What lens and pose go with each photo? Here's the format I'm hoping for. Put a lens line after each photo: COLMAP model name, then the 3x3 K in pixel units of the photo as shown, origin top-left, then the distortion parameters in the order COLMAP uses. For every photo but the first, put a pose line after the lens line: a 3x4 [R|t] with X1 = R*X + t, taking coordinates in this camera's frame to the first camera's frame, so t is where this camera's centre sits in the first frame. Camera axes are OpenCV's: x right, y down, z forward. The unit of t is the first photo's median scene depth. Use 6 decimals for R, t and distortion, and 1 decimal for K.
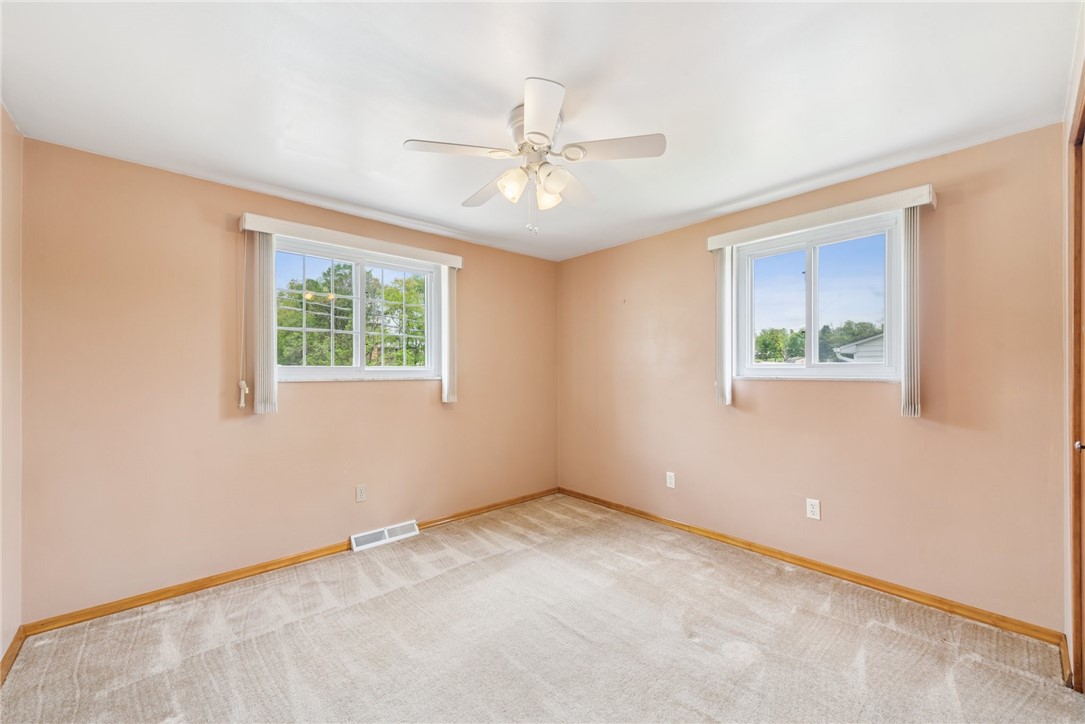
lens RADIAL K [[430.6, 0, 541.5], [0, 430.6, 366.4], [0, 0, 1]] dist [0.015647, -0.003274]
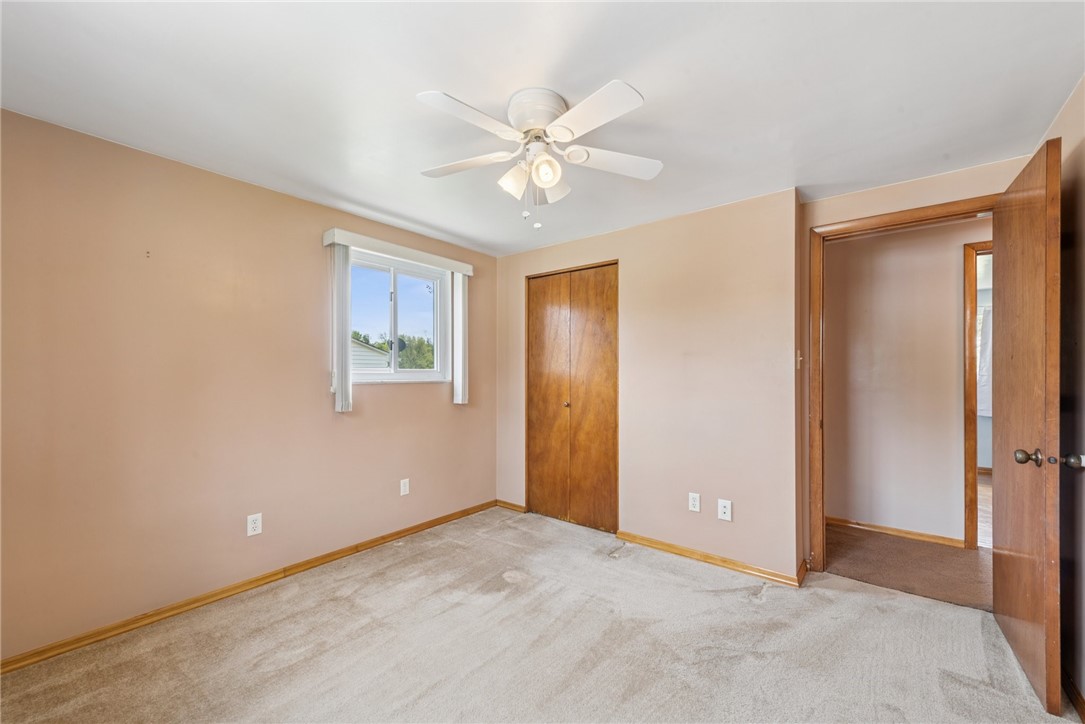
lens RADIAL K [[430.6, 0, 541.5], [0, 430.6, 372.8], [0, 0, 1]] dist [0.015647, -0.003274]
pose [[-0.174556, 0.017103, 0.984499, -0.630069], [-0.003086, 0.999835, -0.017917, 0.022698], [-0.984642, -0.006166, -0.174475, 0.797123]]
